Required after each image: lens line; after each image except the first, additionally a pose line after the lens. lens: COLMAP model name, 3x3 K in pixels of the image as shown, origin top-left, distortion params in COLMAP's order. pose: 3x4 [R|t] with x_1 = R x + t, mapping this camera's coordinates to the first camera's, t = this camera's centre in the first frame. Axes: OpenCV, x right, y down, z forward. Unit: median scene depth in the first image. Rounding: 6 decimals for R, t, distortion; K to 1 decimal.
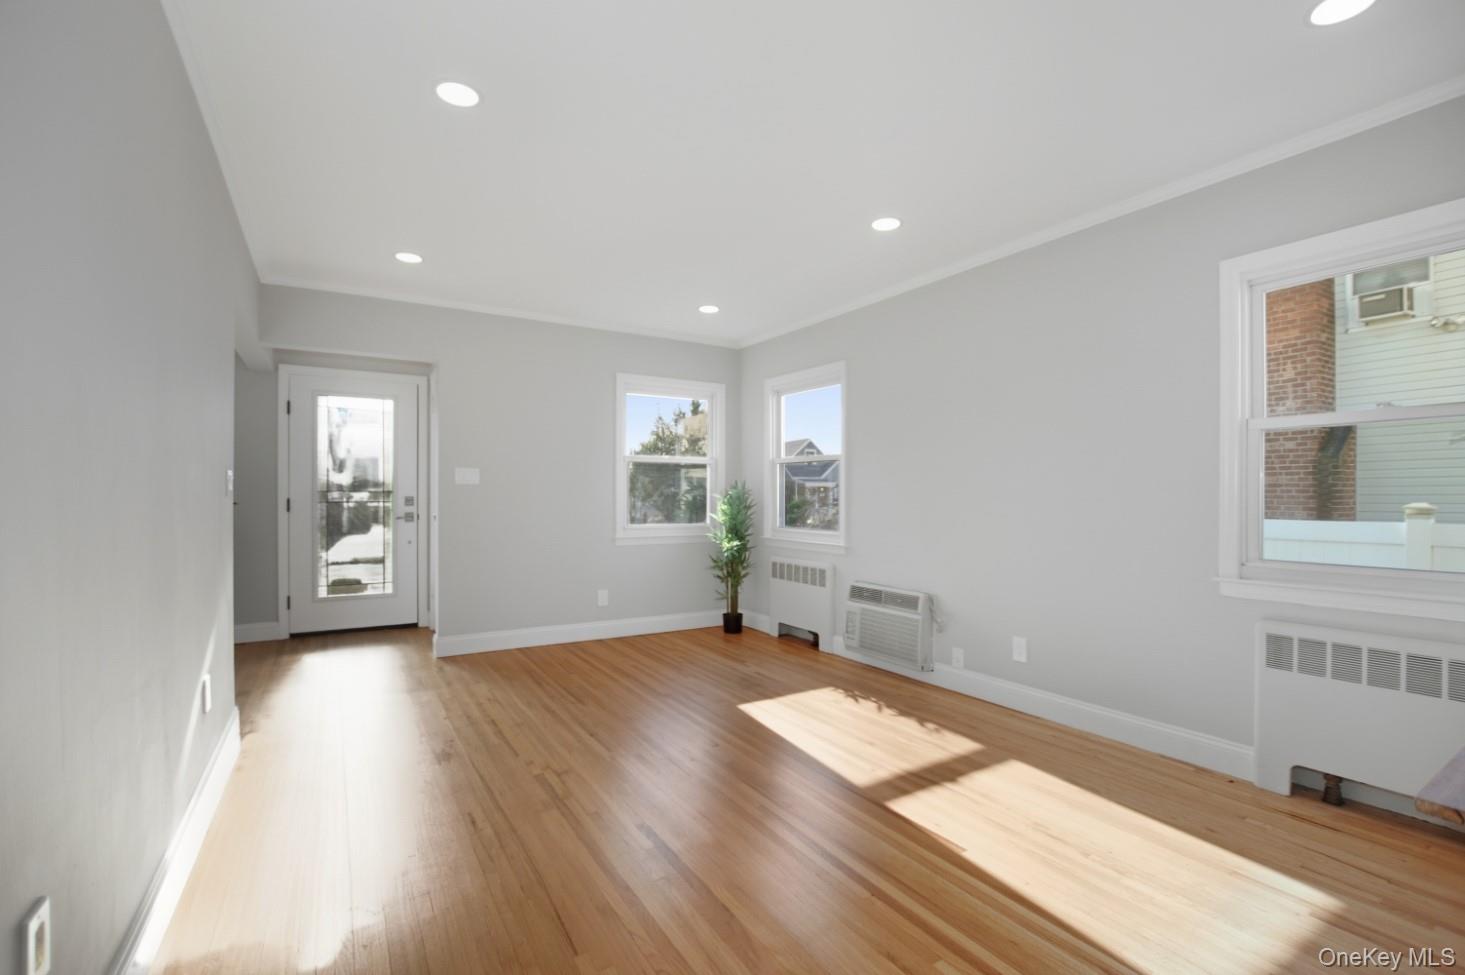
lens RADIAL K [[637.6, 0, 734.6], [0, 637.6, 503.7], [0, 0, 1]] dist [-0.002199, -0.000230]
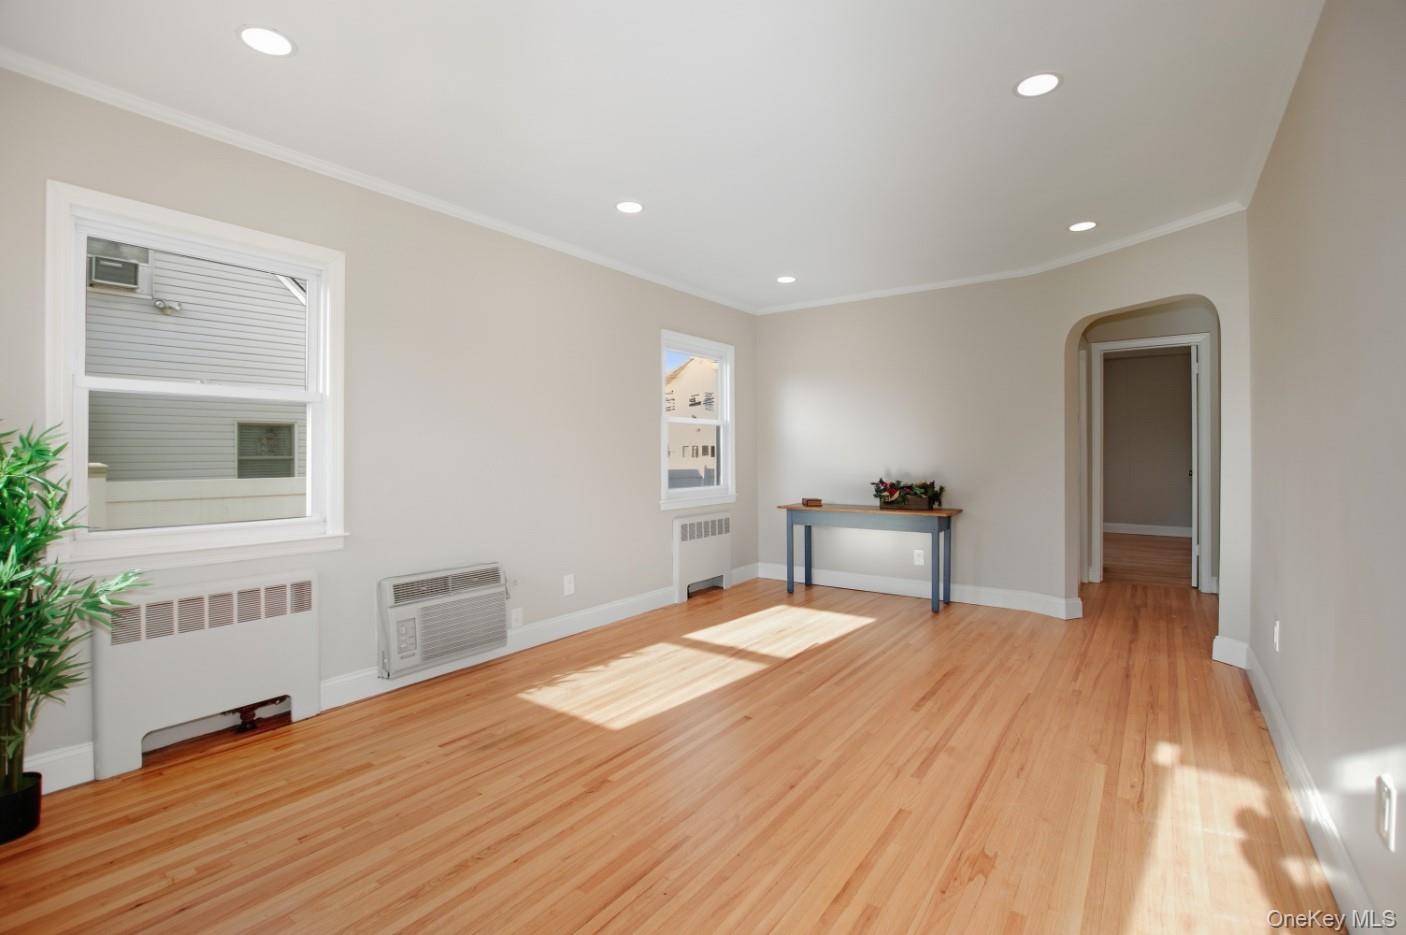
lens RADIAL K [[654.3, 0, 700.8], [0, 654.3, 459.7], [0, 0, 1]] dist [-0.010055, -0.000304]
pose [[-0.382790, -0.005948, 0.923816, -0.748027], [0.011198, 0.999876, 0.011077, -0.016632], [-0.923768, 0.014585, -0.382676, 1.181527]]
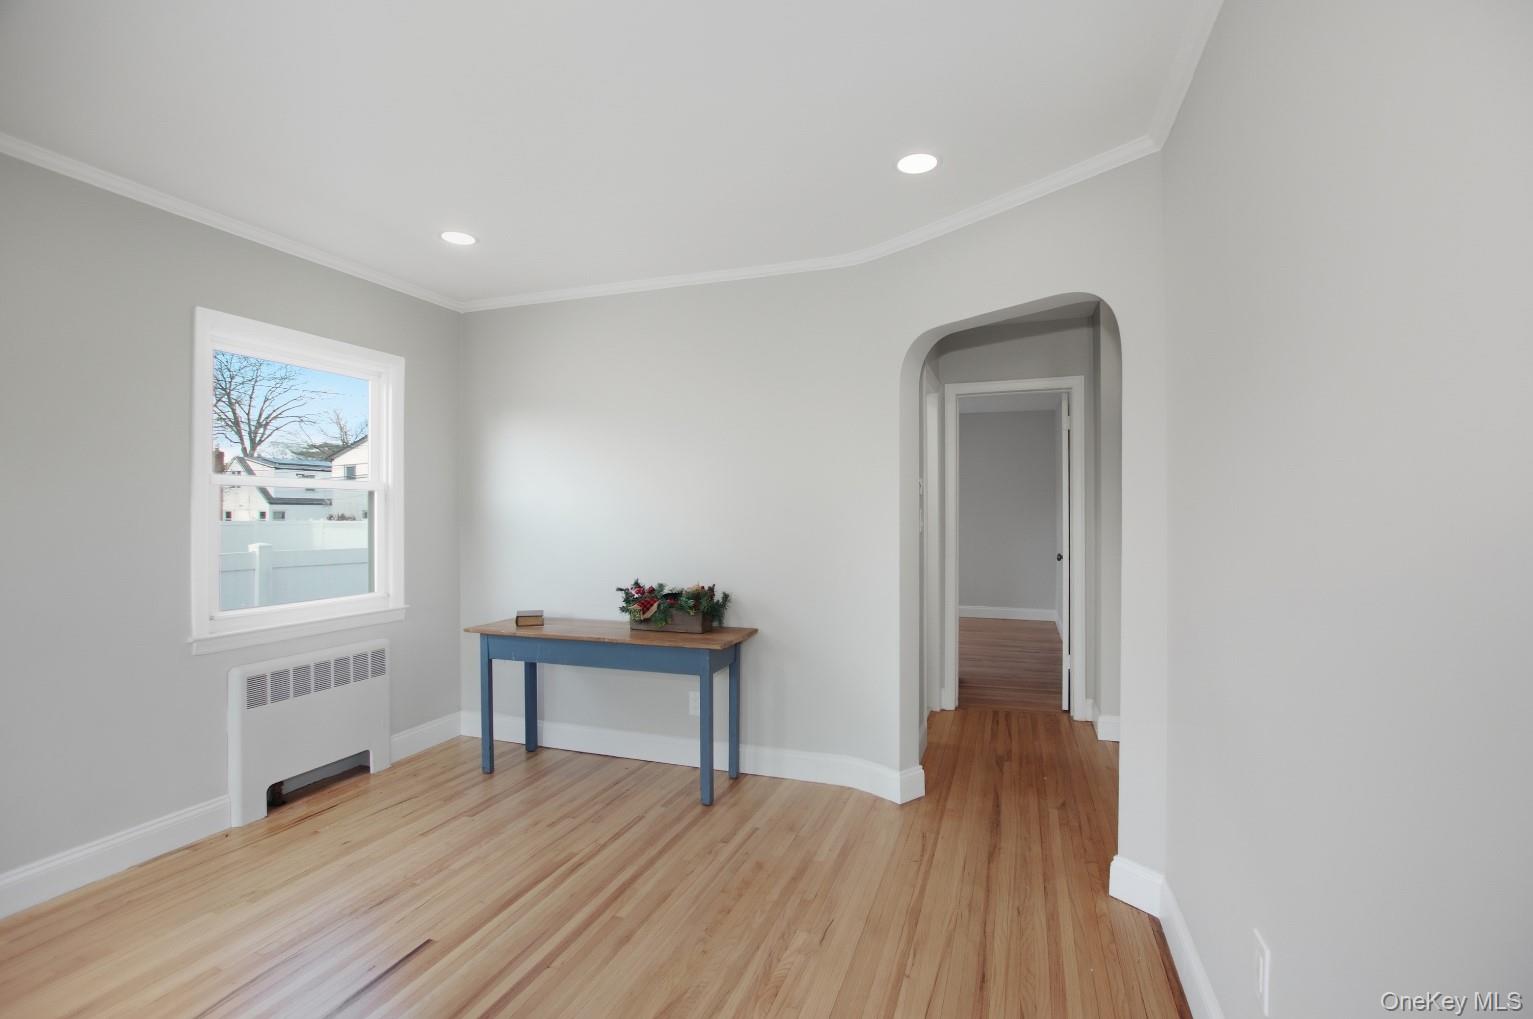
lens RADIAL K [[723.8, 0, 766.5], [0, 723.8, 509.5], [0, 0, 1]] dist [-0.002481, -0.000209]
pose [[-0.622910, 0.003768, 0.782285, -0.449782], [0.004810, 0.999988, -0.000987, -0.050191], [-0.782279, 0.003148, -0.622920, 0.732472]]
